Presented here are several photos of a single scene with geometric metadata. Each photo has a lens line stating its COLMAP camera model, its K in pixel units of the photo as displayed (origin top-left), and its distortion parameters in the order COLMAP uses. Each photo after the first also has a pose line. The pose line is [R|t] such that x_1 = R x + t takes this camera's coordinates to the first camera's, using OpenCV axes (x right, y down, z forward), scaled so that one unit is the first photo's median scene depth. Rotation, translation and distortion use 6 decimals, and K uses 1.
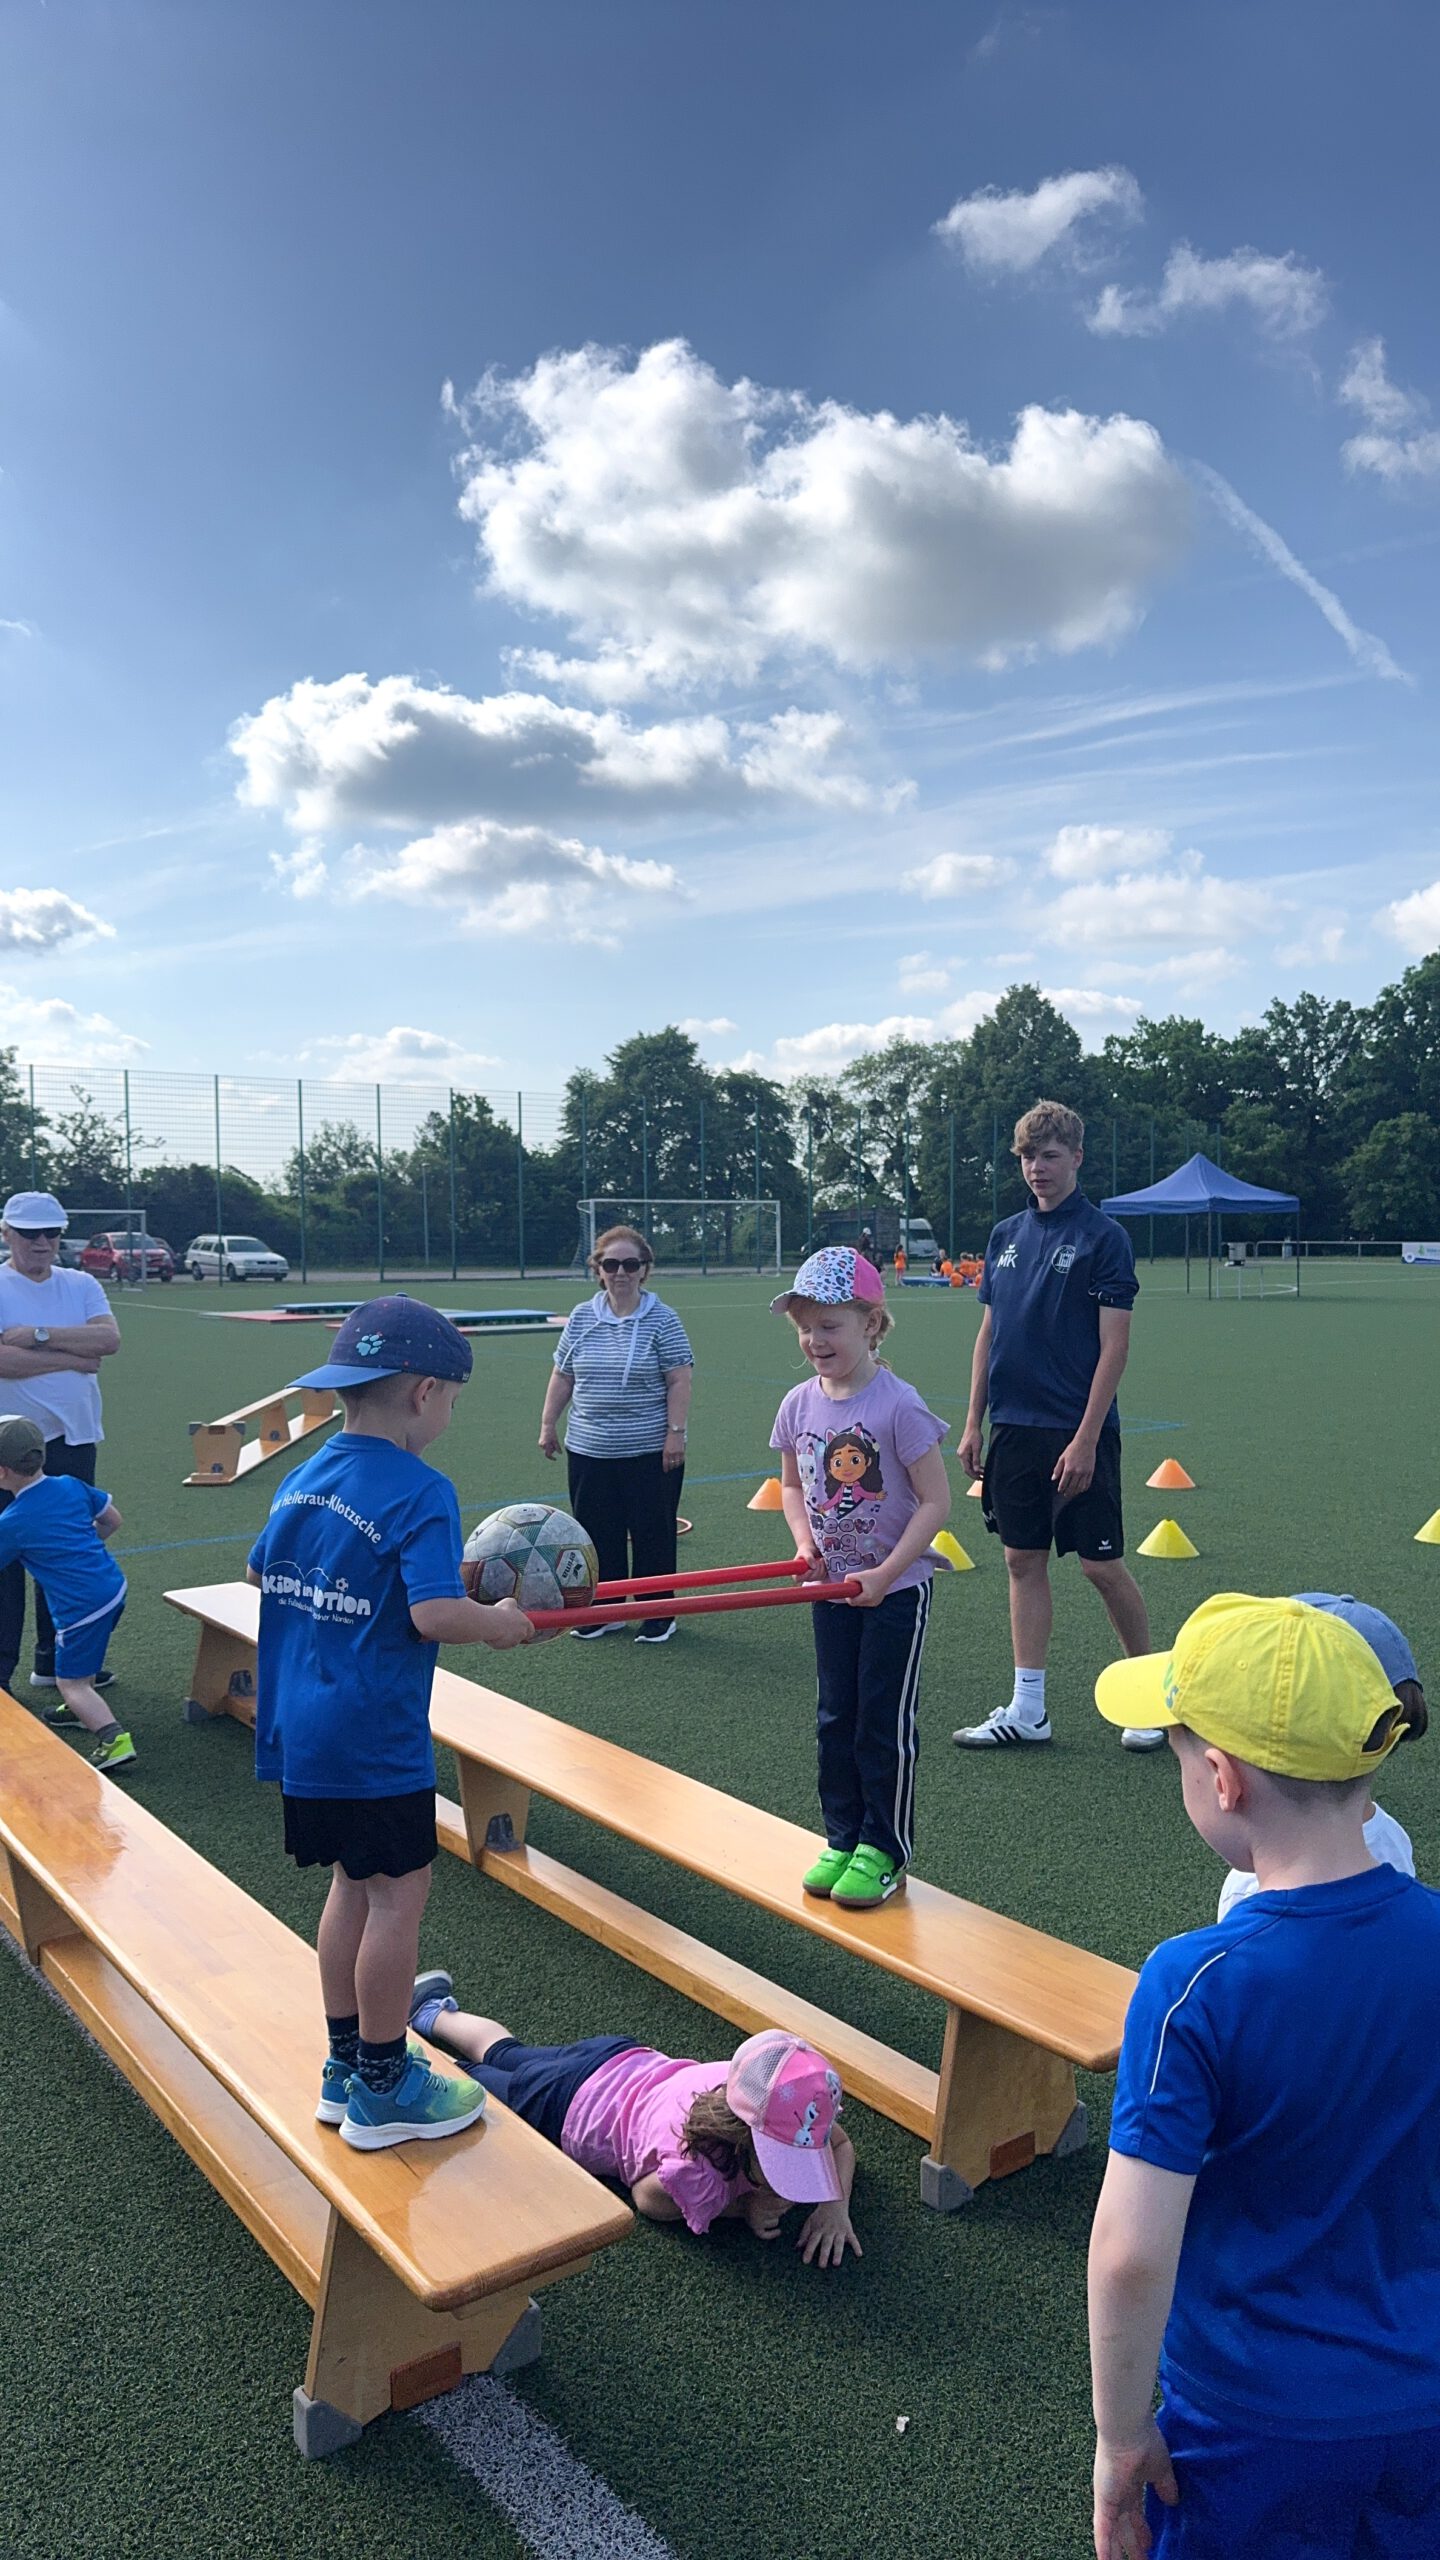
lens RADIAL K [[1707.2, 0, 725.5], [0, 1707.2, 1337.4], [0, 0, 1]] dist [0.121378, -0.234752]
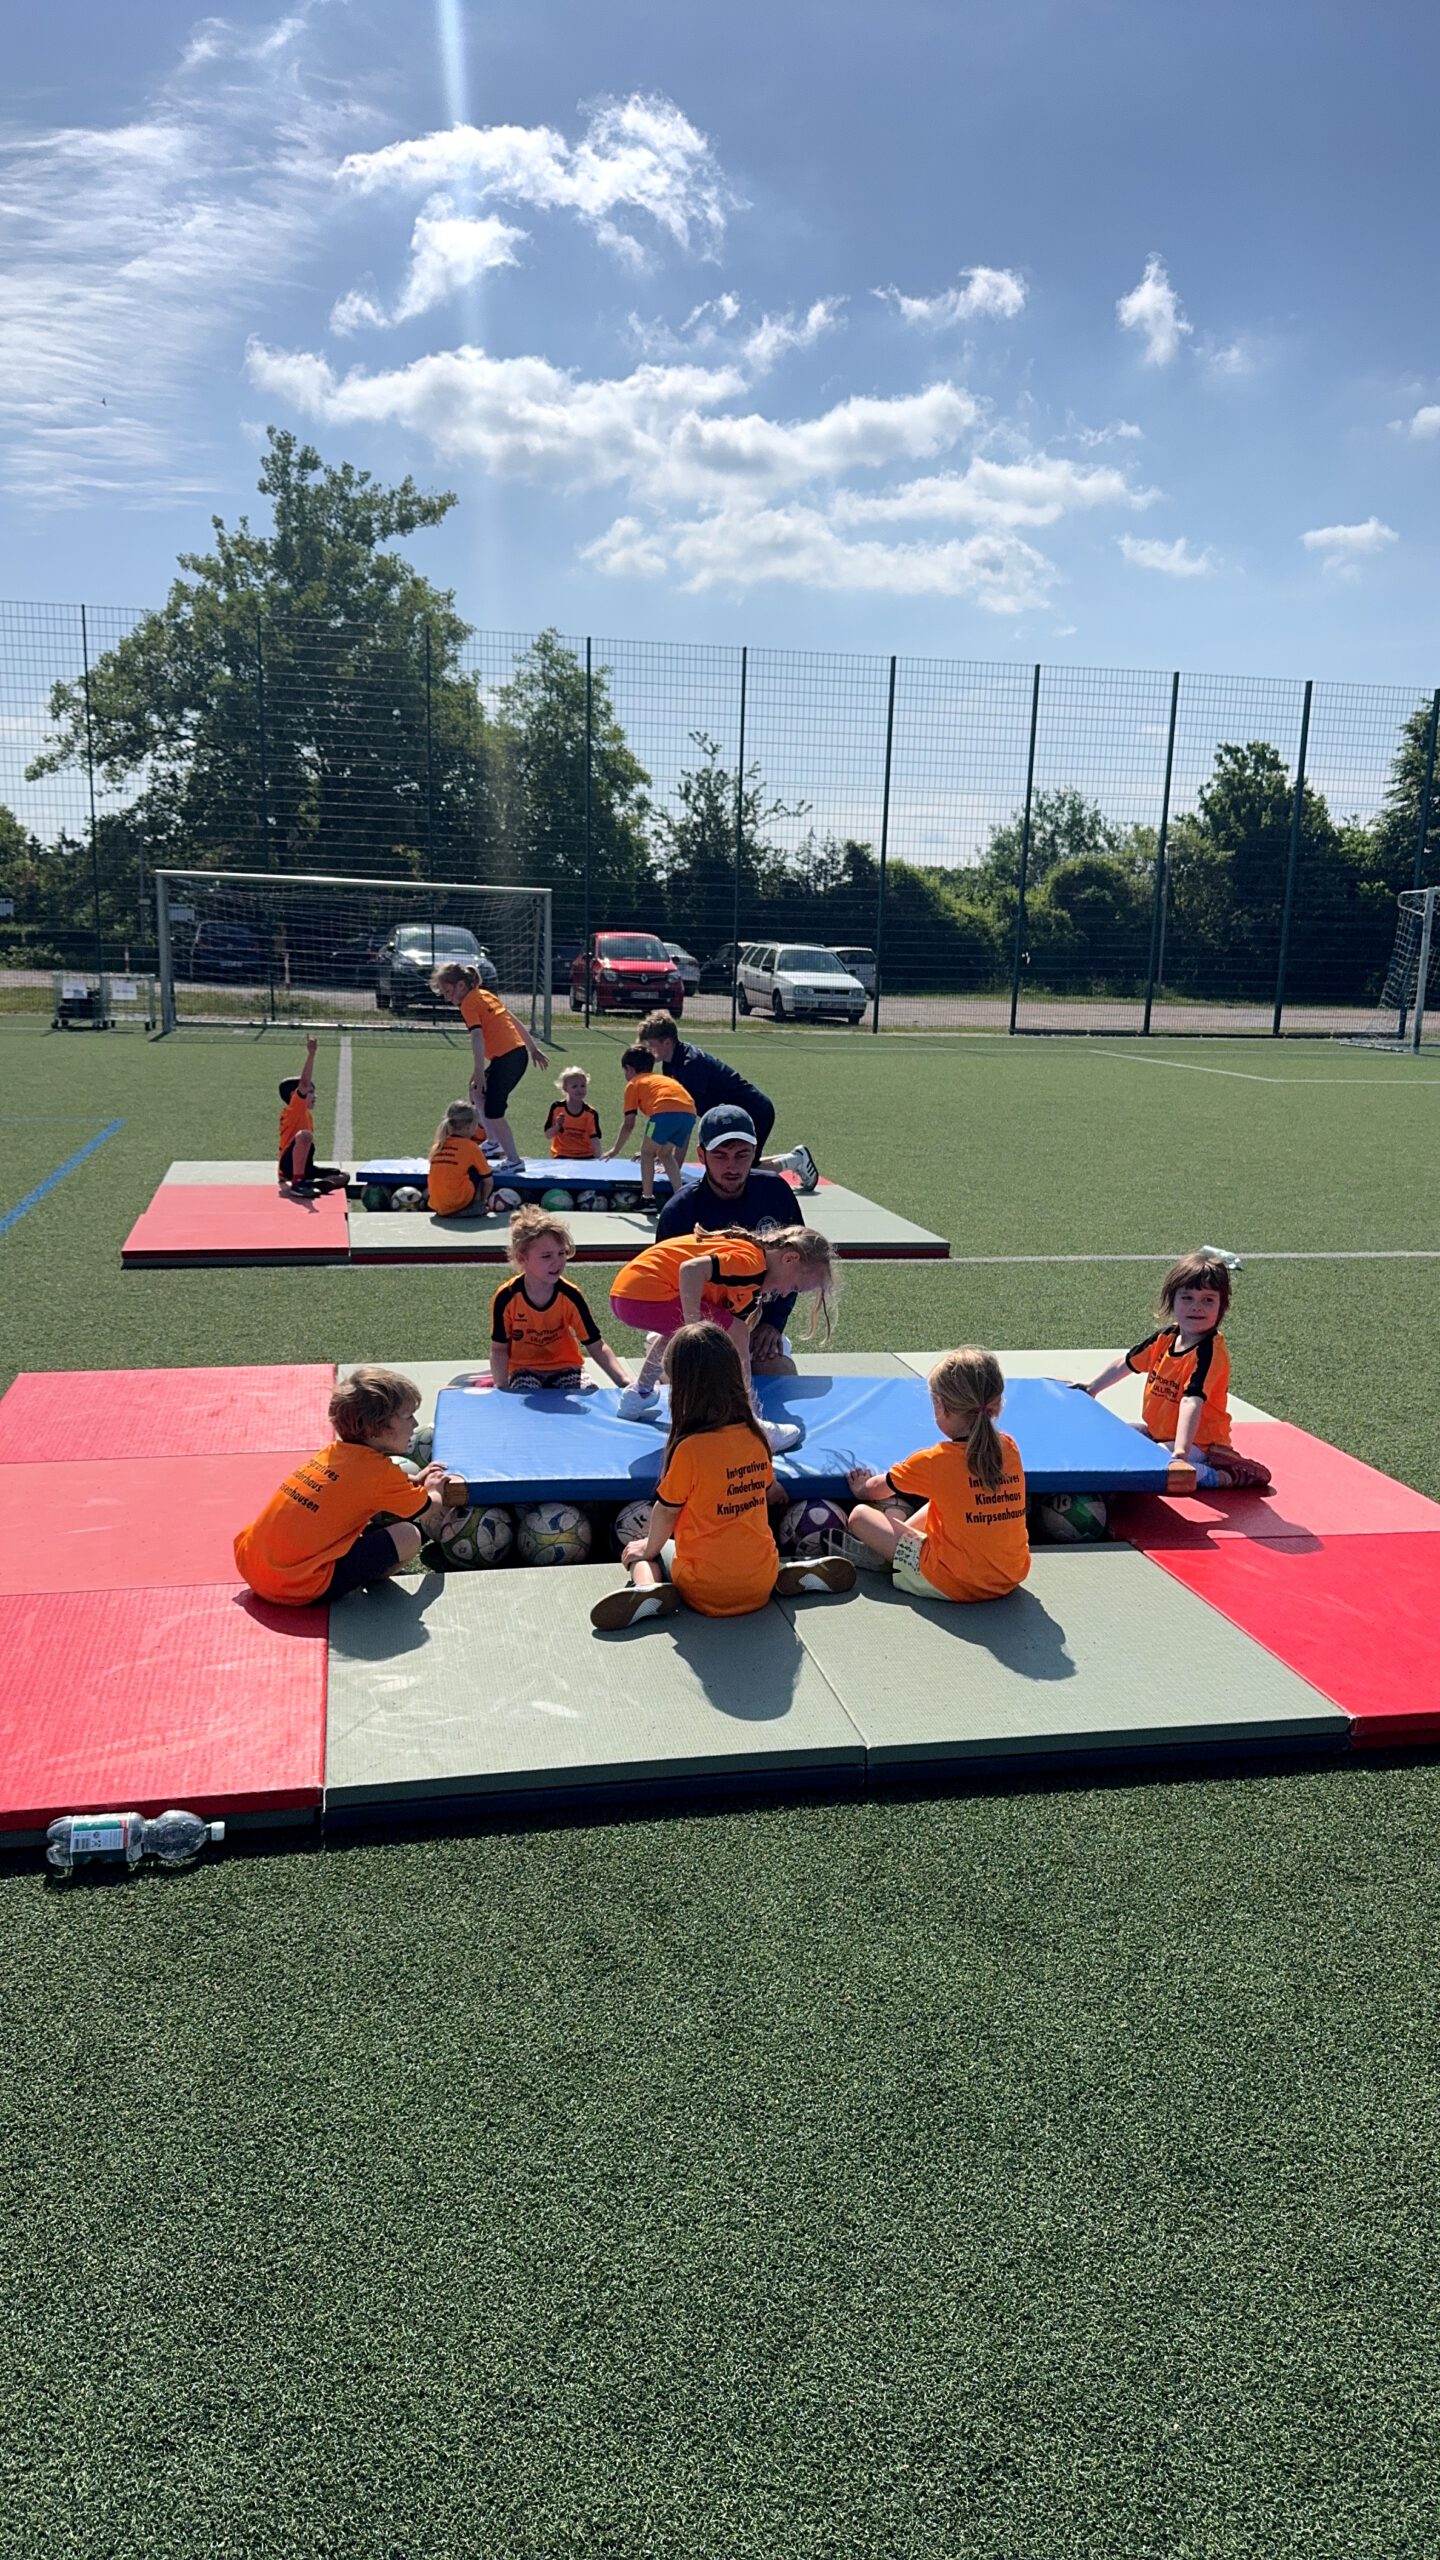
lens RADIAL K [[1707.2, 0, 725.5], [0, 1707.2, 1337.4], [0, 0, 1]] dist [0.121378, -0.234752]
pose [[0.899502, 0.129560, -0.417266, -0.020339], [-0.060639, 0.982799, 0.174438, -0.016150], [0.432689, -0.131604, 0.891886, 0.263796]]
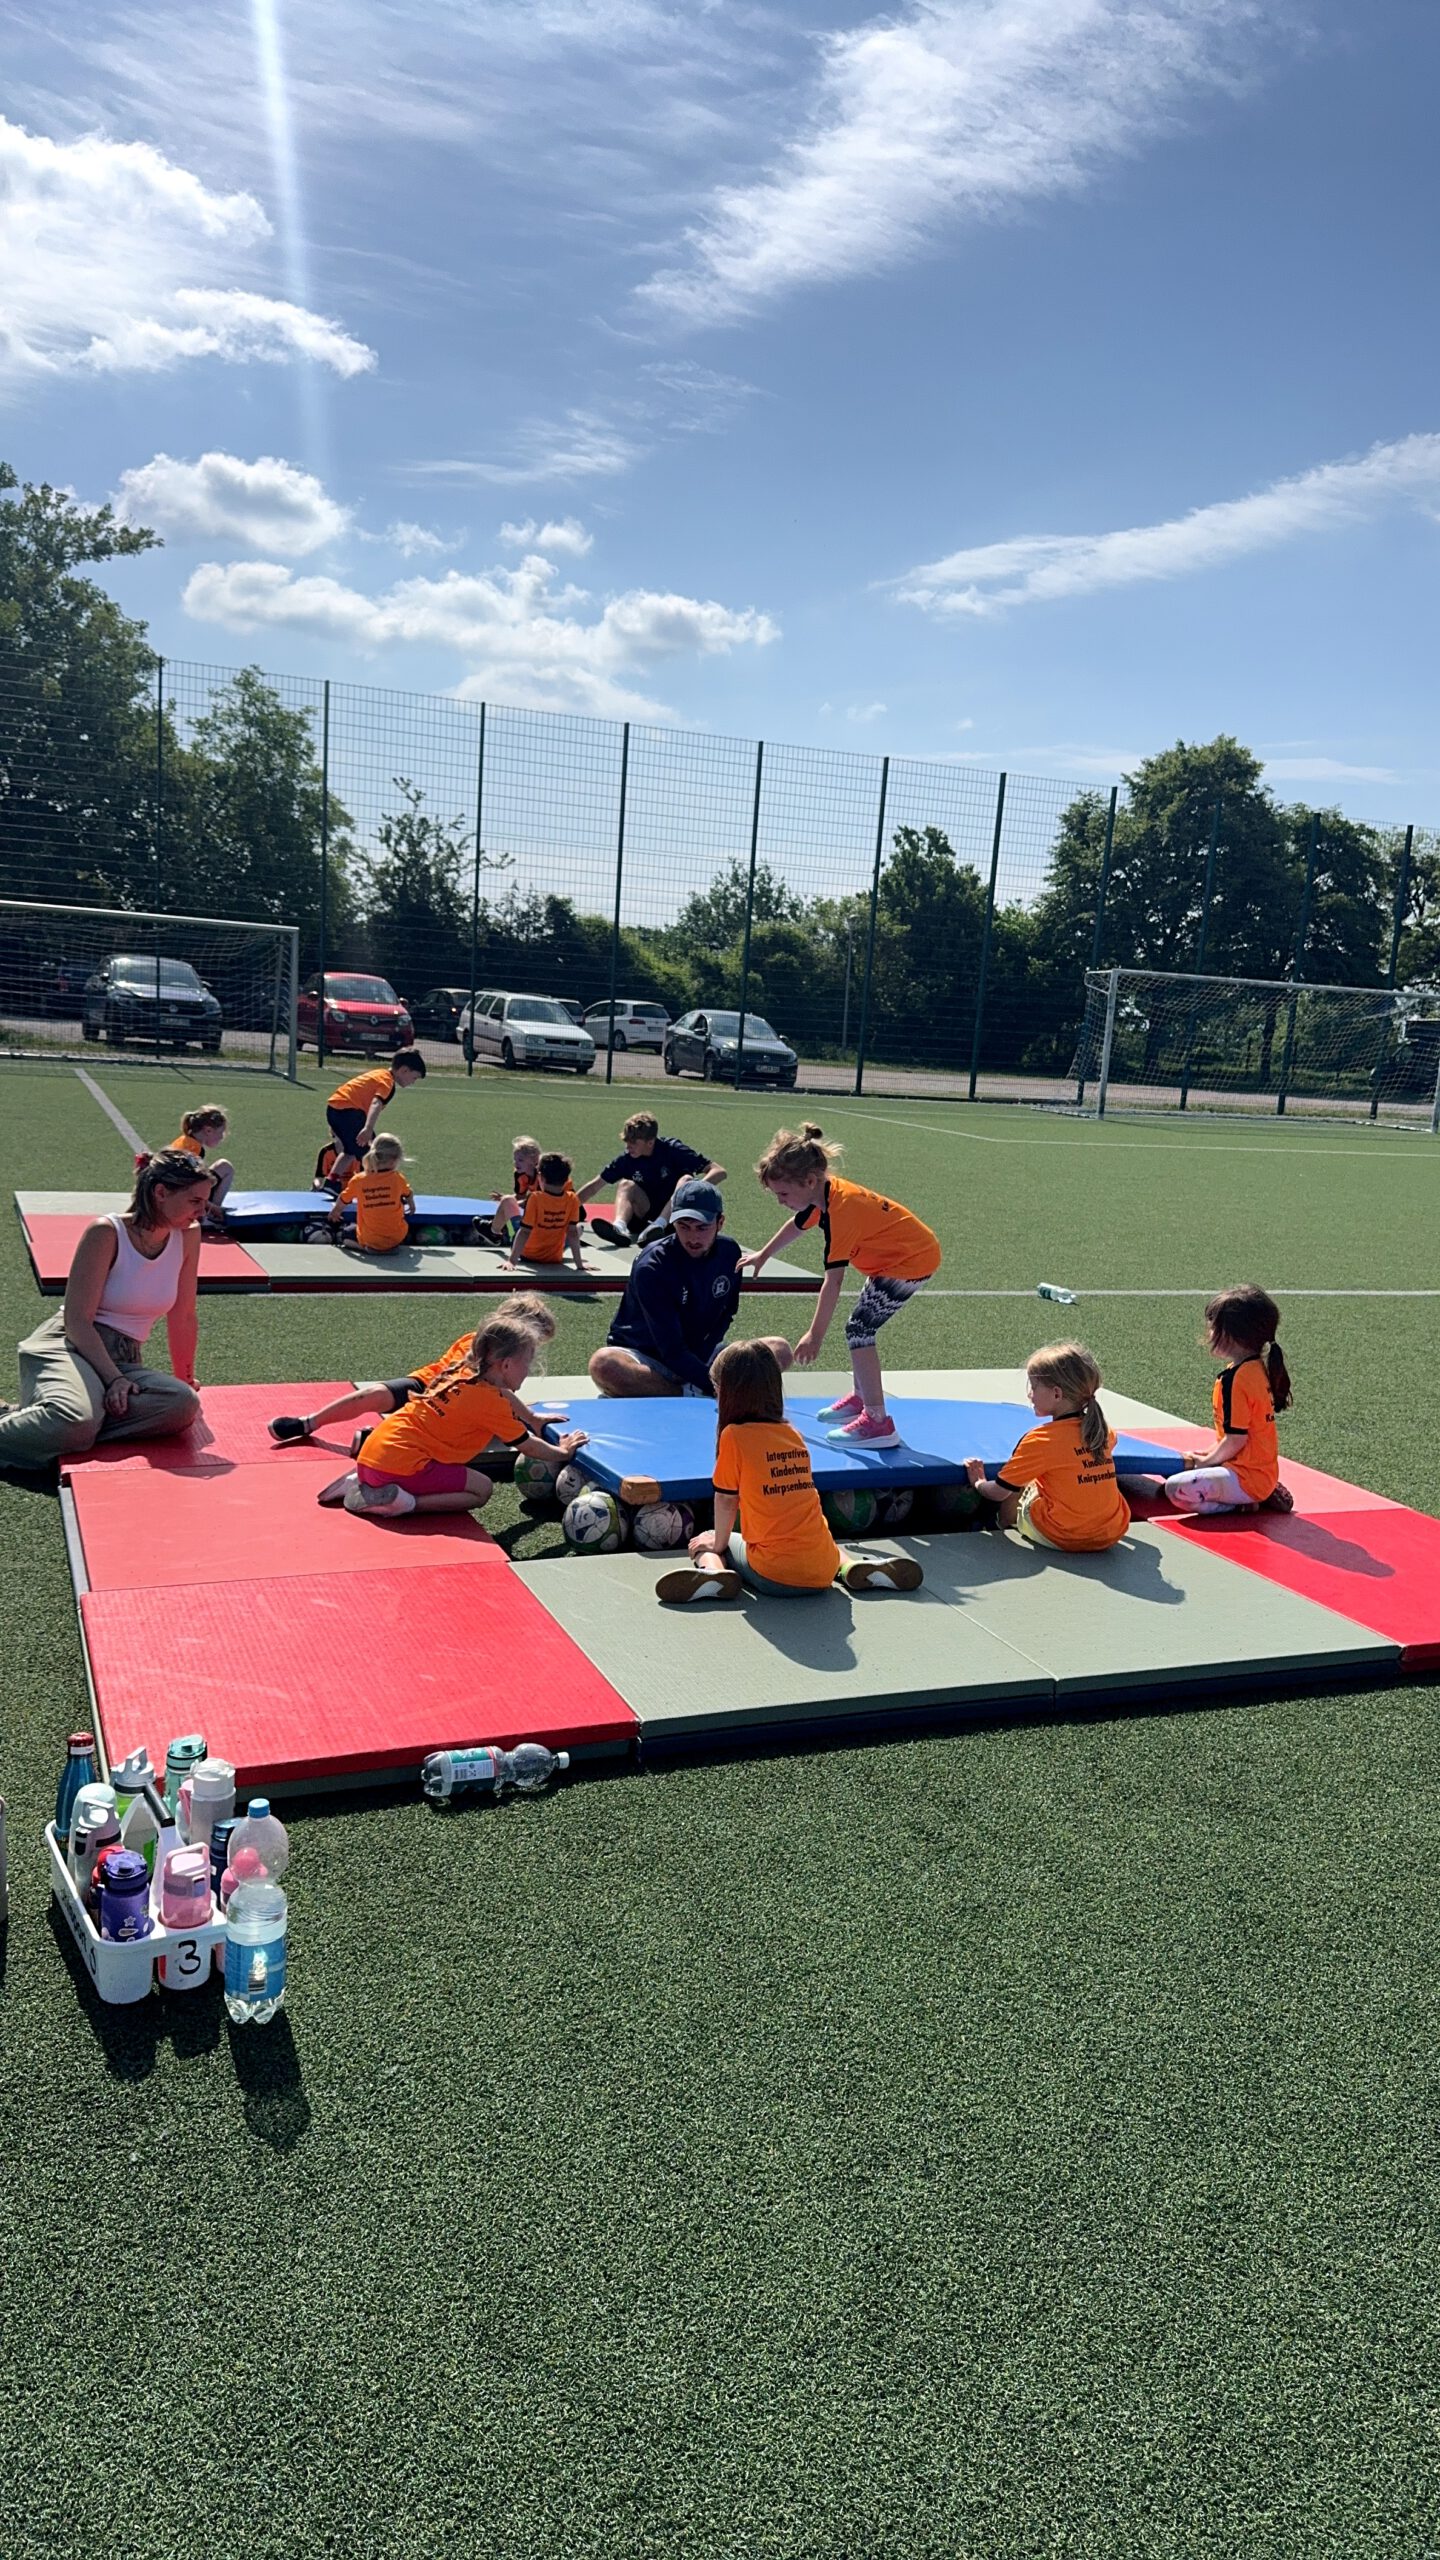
lens RADIAL K [[1707.2, 0, 725.5], [0, 1707.2, 1337.4], [0, 0, 1]] dist [0.121378, -0.234752]
pose [[0.964095, 0.120874, -0.236453, -0.031944], [-0.091622, 0.987134, 0.131045, -0.014778], [0.249251, -0.104675, 0.962765, 0.251784]]
